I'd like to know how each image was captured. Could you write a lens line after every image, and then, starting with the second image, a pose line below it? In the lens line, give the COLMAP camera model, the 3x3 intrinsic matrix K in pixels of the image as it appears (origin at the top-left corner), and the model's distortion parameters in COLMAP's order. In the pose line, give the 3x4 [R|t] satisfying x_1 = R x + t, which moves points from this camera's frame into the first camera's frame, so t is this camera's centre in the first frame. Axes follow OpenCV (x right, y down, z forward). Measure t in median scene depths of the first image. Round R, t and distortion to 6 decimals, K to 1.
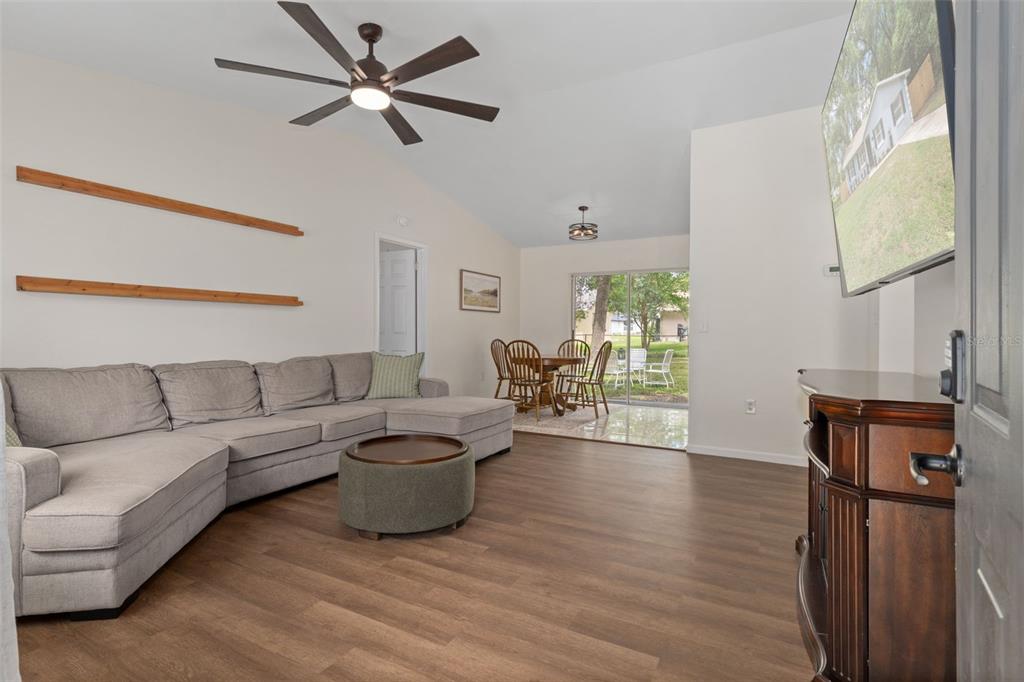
lens RADIAL K [[501.7, 0, 515.0], [0, 501.7, 330.2], [0, 0, 1]] dist [0.008468, 0.000235]
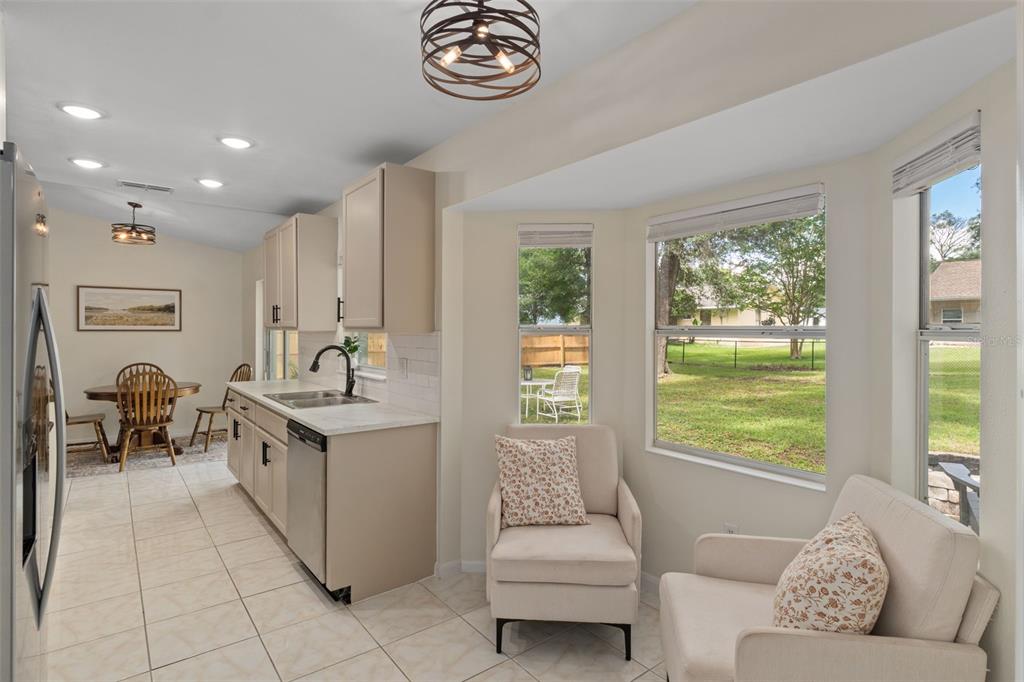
lens RADIAL K [[519.3, 0, 506.4], [0, 519.3, 329.7], [0, 0, 1]] dist [0.002166, -0.001187]
pose [[0.908822, -0.001914, -0.417179, 1.943250], [0.003786, 0.999986, 0.003659, -0.086861], [0.417167, -0.004905, 0.908817, 0.946630]]
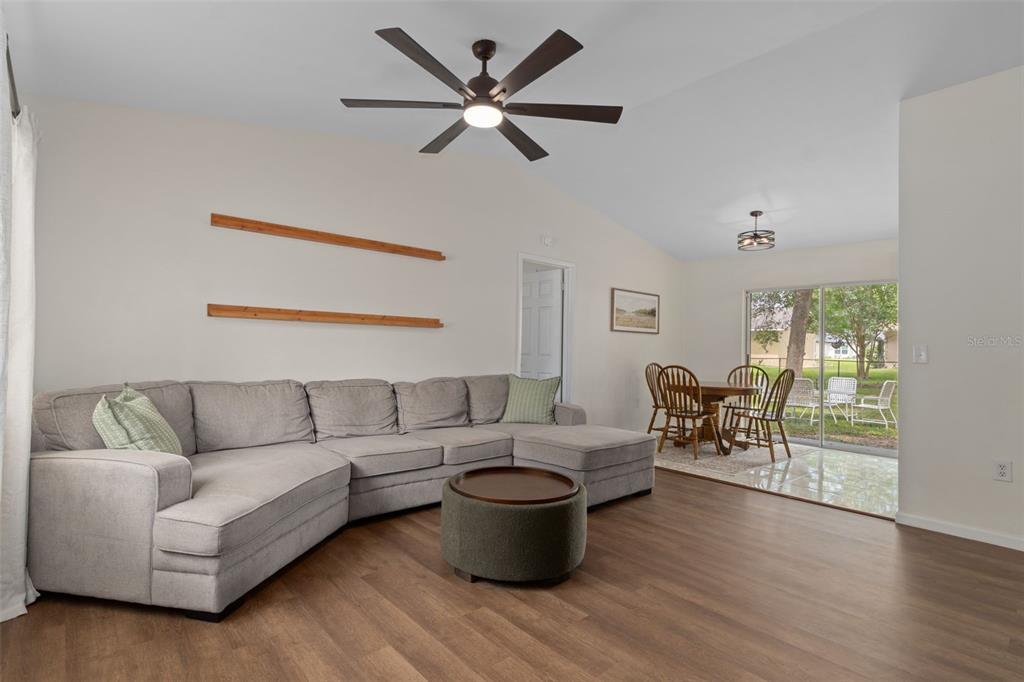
lens RADIAL K [[501.7, 0, 515.0], [0, 501.7, 330.2], [0, 0, 1]] dist [0.008468, 0.000235]
pose [[0.936911, 0.002487, -0.349560, 0.100430], [-0.015906, 0.999242, -0.035523, -0.011955], [0.349207, 0.038842, 0.936240, 0.115173]]
